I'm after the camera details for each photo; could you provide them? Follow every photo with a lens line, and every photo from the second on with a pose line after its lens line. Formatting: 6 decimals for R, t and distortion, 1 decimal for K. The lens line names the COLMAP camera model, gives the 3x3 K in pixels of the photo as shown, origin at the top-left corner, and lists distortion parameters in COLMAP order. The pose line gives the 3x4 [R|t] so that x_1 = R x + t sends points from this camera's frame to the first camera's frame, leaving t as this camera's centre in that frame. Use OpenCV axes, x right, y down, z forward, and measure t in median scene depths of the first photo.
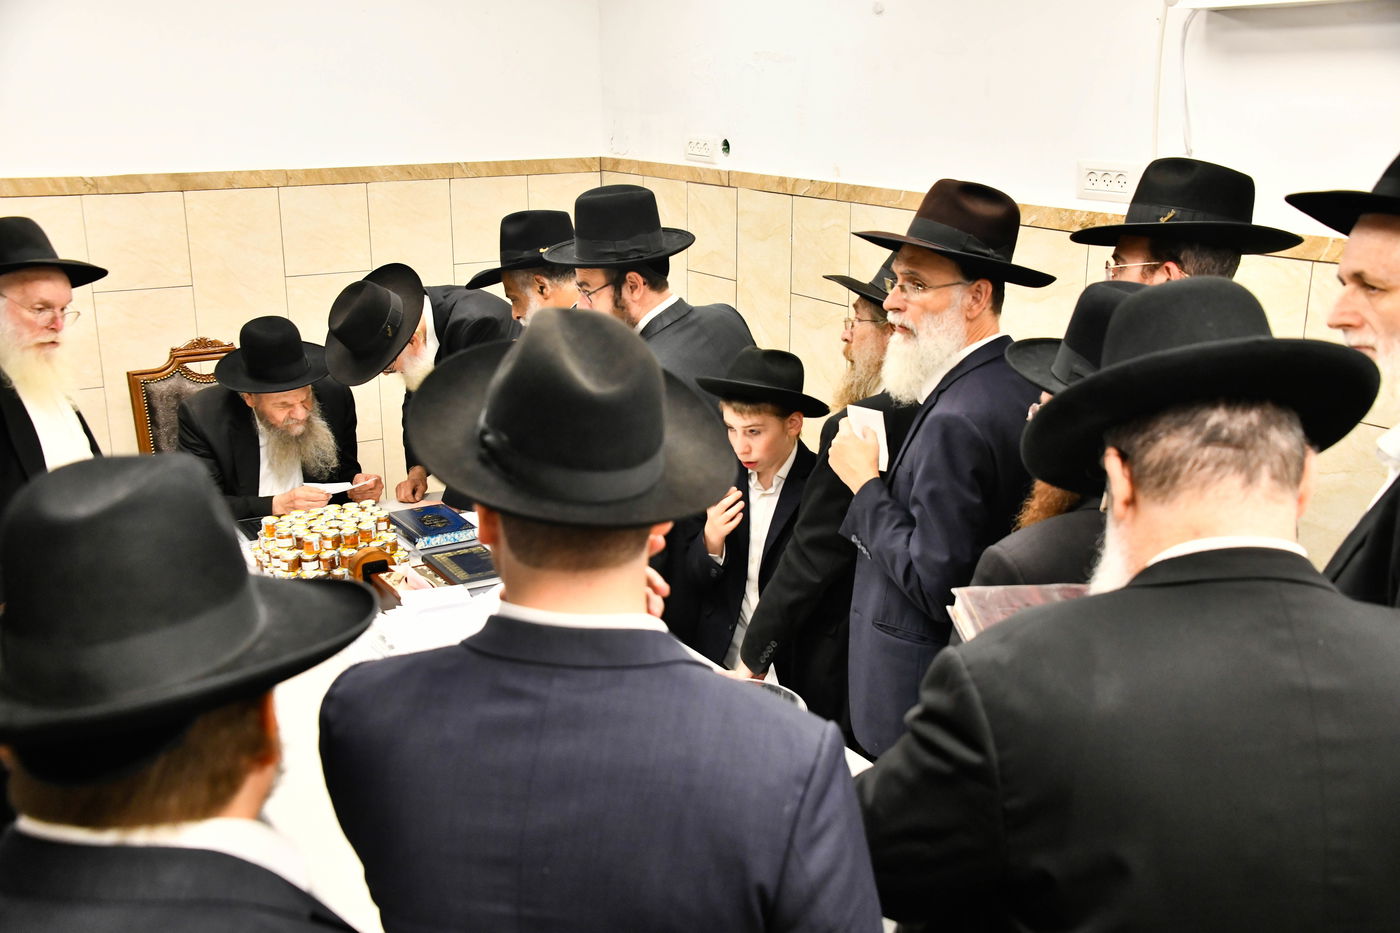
lens RADIAL K [[1492.1, 0, 685.8], [0, 1492.1, 466.4], [0, 0, 1]] dist [0.074919, 0.000000]
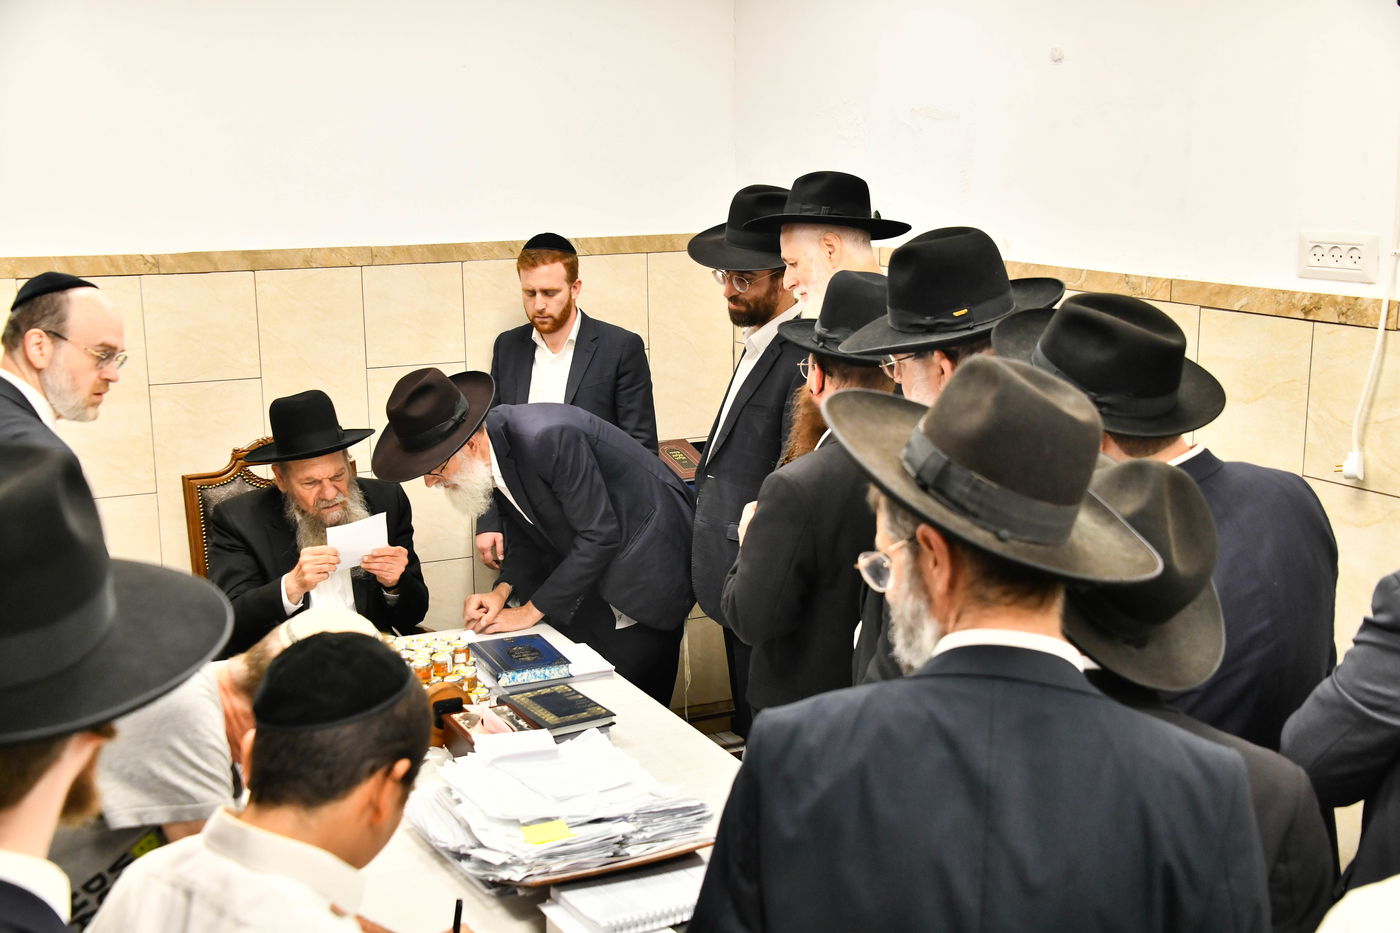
lens RADIAL K [[1759.5, 0, 695.8], [0, 1759.5, 476.3], [0, 0, 1]] dist [0.135708, 0.000000]
pose [[0.996060, 0.011848, -0.087885, 0.018074], [-0.017810, 0.997570, -0.067362, 0.001998], [0.086873, 0.068662, 0.993850, 0.005517]]
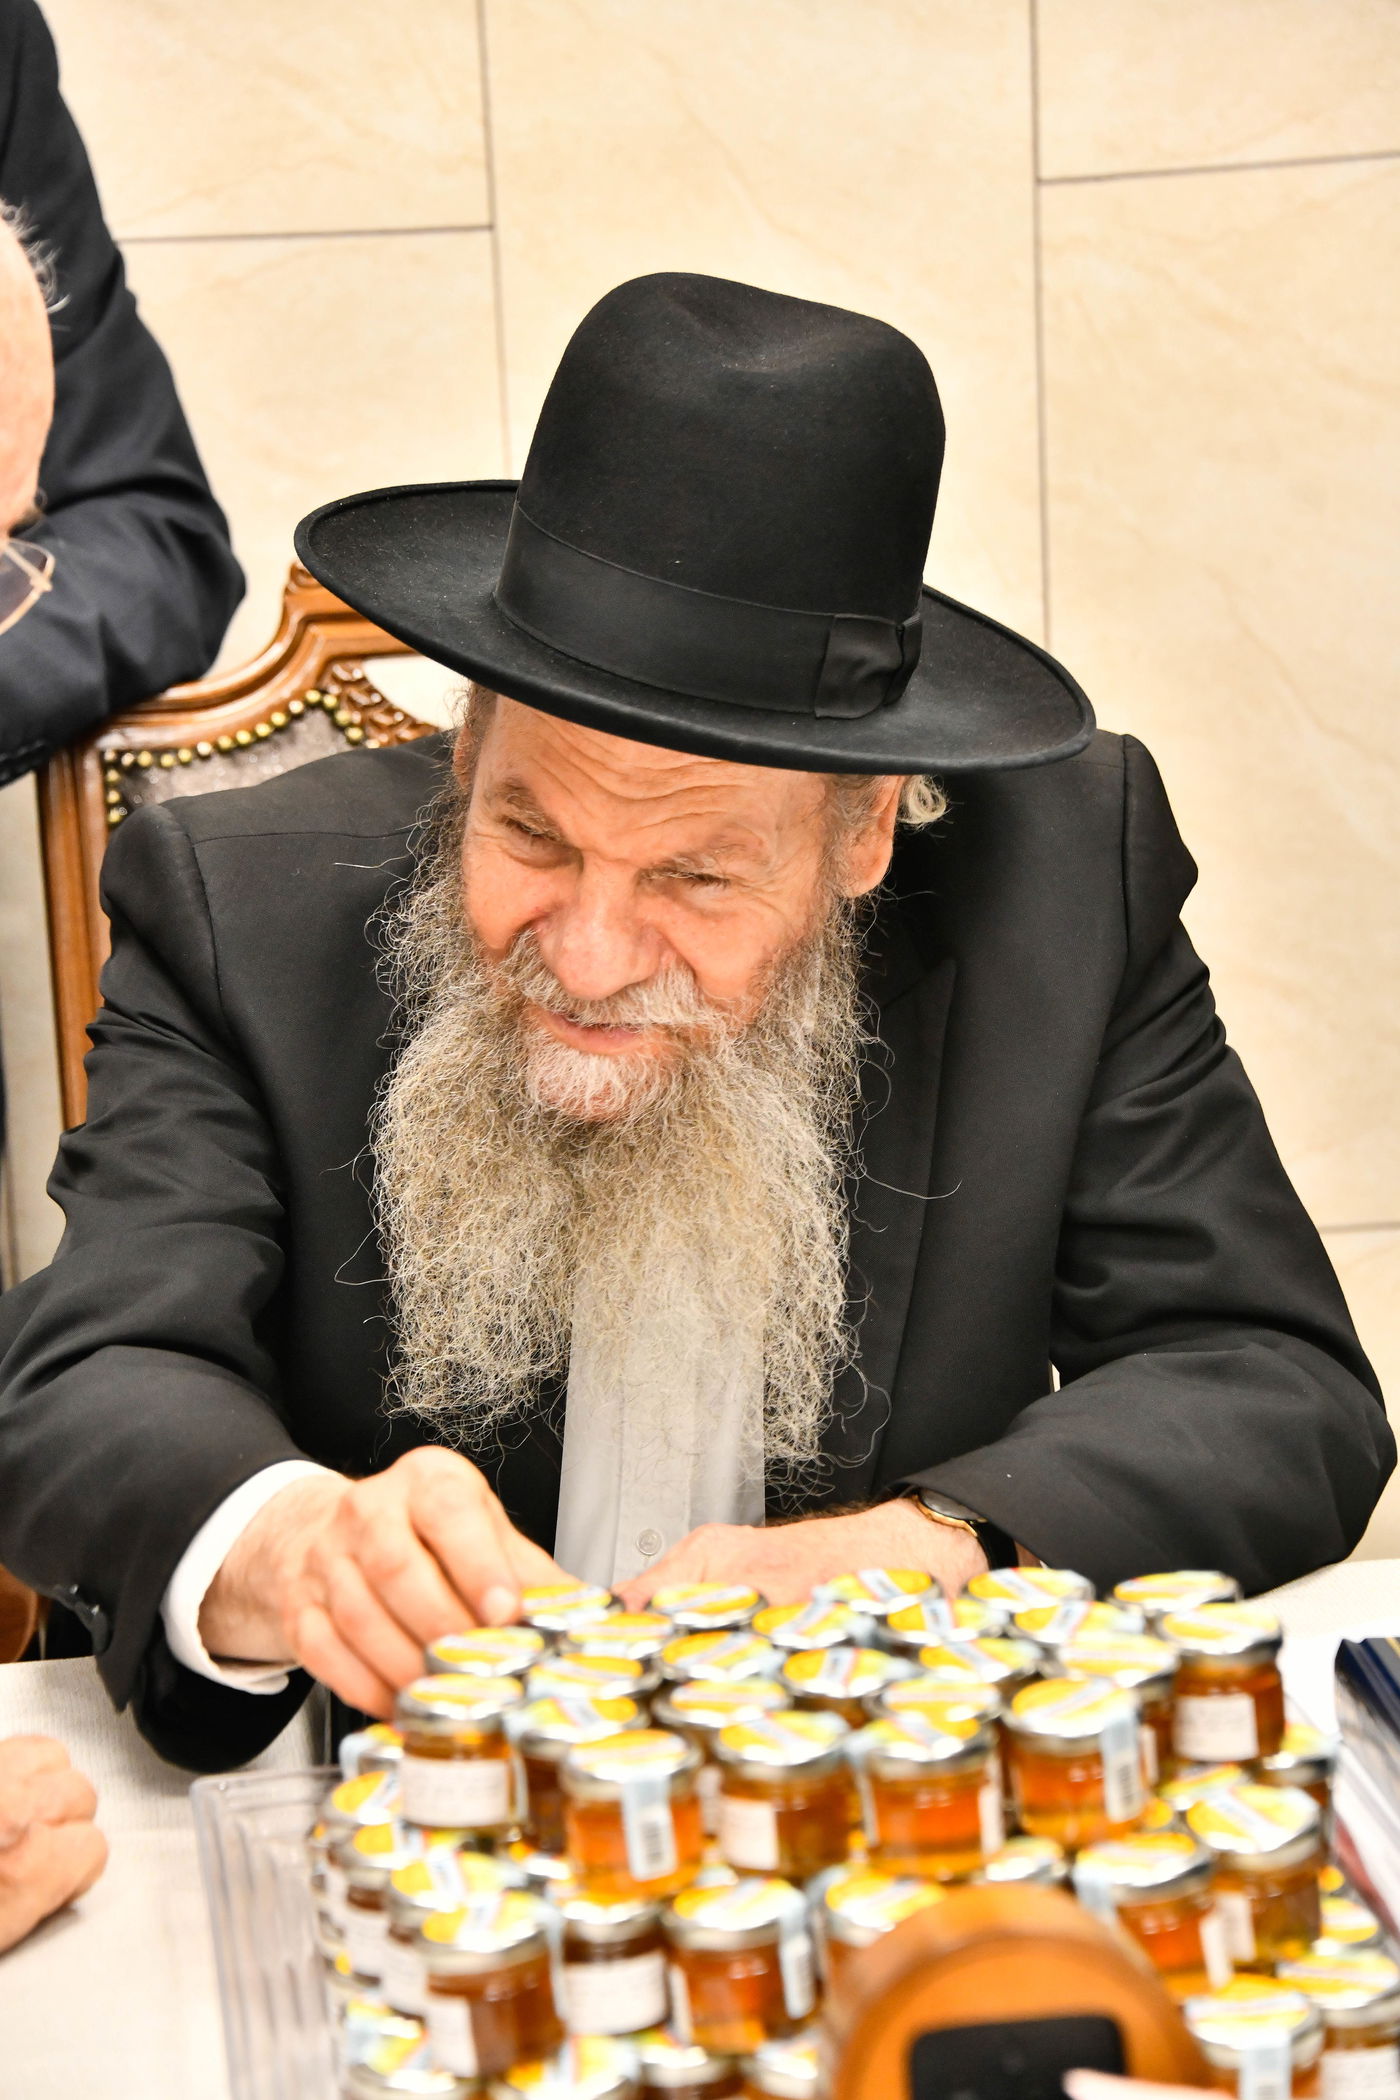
lens RADIAL K [[5962.7, 0, 691.0], [0, 5962.7, 1057.2], [0, 0, 1]] dist [1.079536, 0.000000]
pose [[0.913595, 0.032564, -0.405319, -0.035641], [-0.063808, 0.995920, -0.063810, 0.019136], [0.401587, 0.084159, 0.911946, 0.510210]]
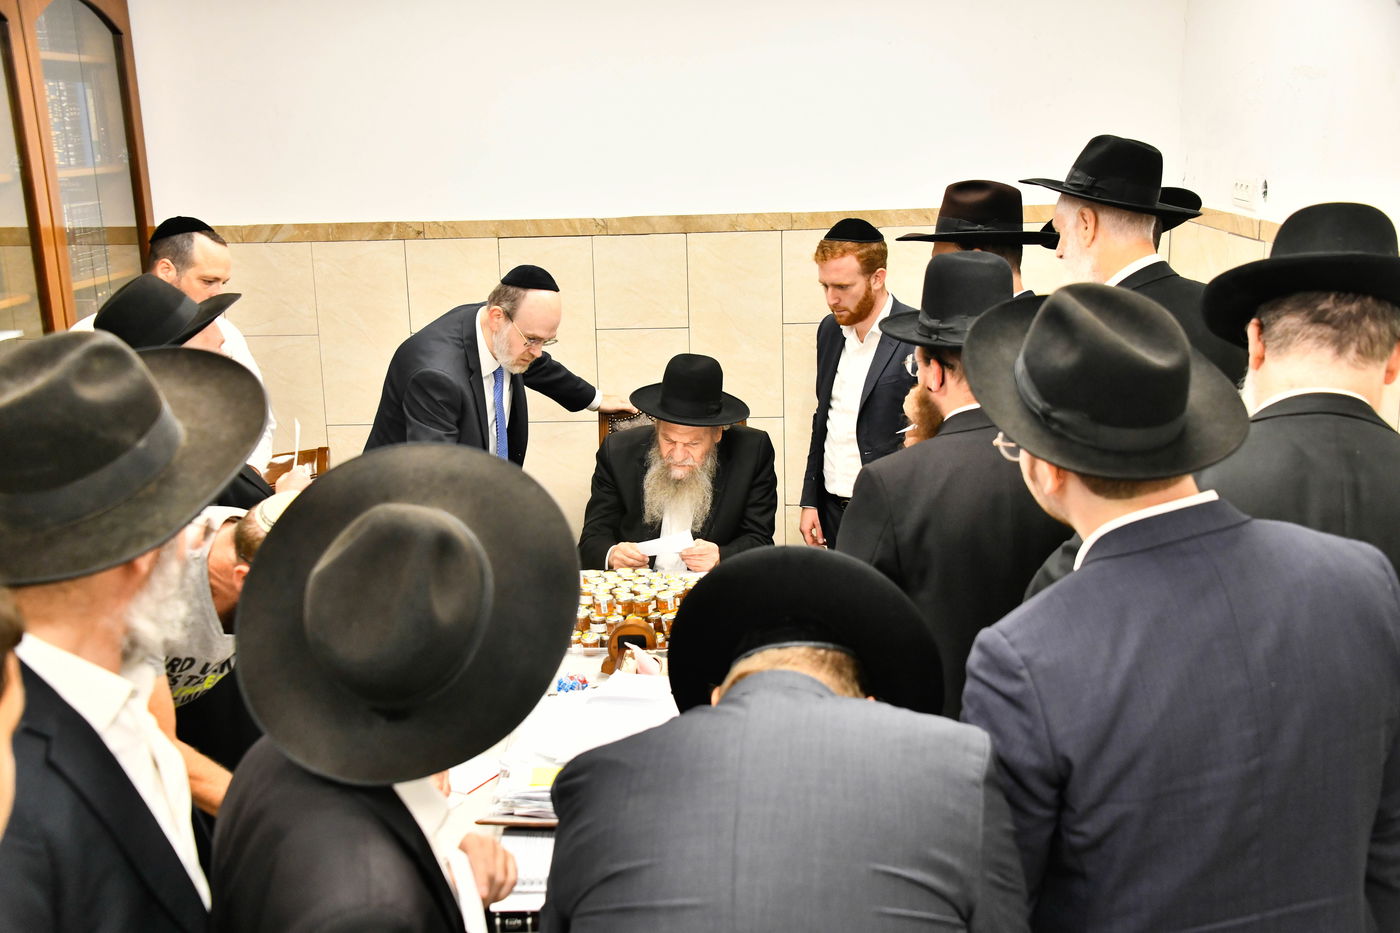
lens RADIAL K [[1543.2, 0, 691.0], [0, 1543.2, 462.4], [0, 0, 1]] dist [0.097773, 0.000000]
pose [[0.825821, 0.108974, -0.553304, 0.322394], [-0.124022, 0.992226, 0.010314, -0.054444], [0.550126, 0.060104, 0.832916, 0.200001]]
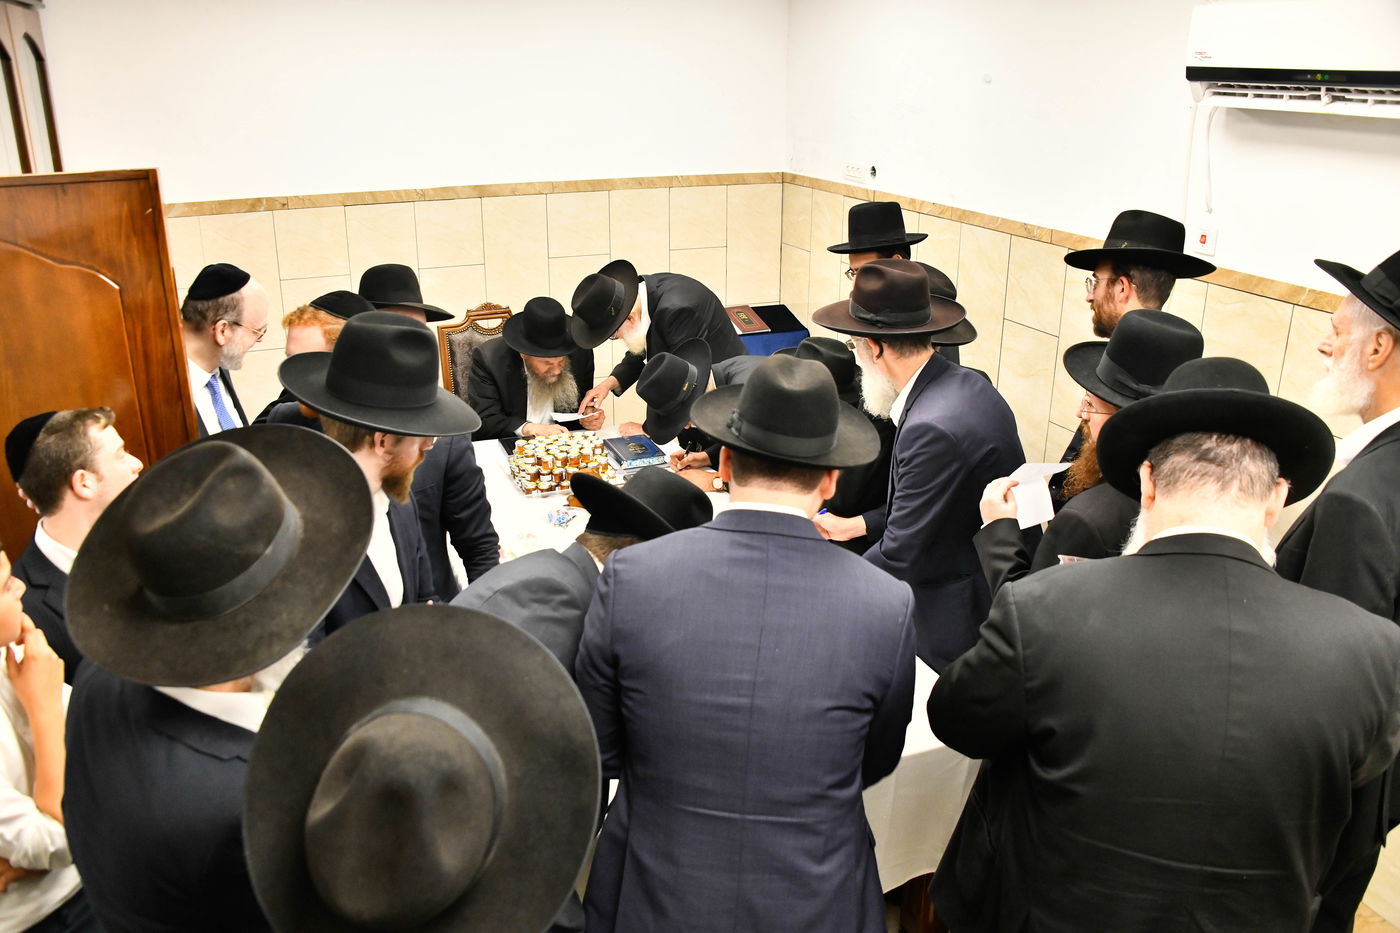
lens RADIAL K [[1106.8, 0, 688.5], [0, 1106.8, 479.5], [0, 0, 1]] dist [-0.134108, 0.049158]
pose [[0.986405, 0.063556, -0.151547, 0.038008], [-0.048304, 0.993582, 0.102283, -0.043748], [0.157075, -0.093572, 0.983144, 0.000663]]
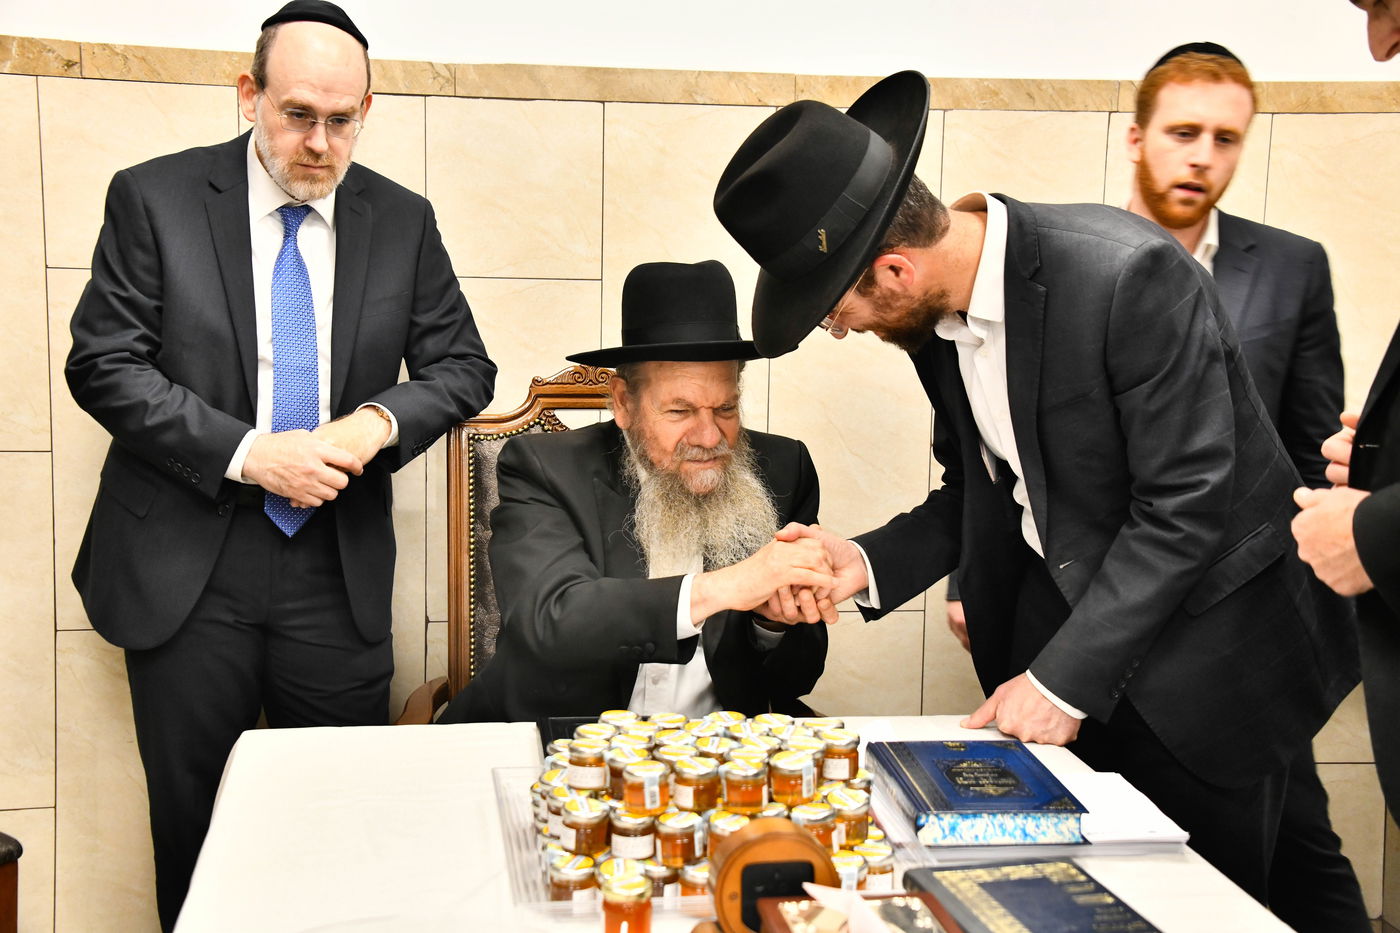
lens RADIAL K [[1827.3, 0, 694.7], [0, 1827.3, 458.4], [0, 0, 1]] dist [0.191931, 0.000000]
pose [[0.927779, 0.068856, -0.366721, -0.068821], [-0.120722, 0.985357, -0.120406, 0.022768], [0.353061, 0.155982, 0.922506, 0.542309]]
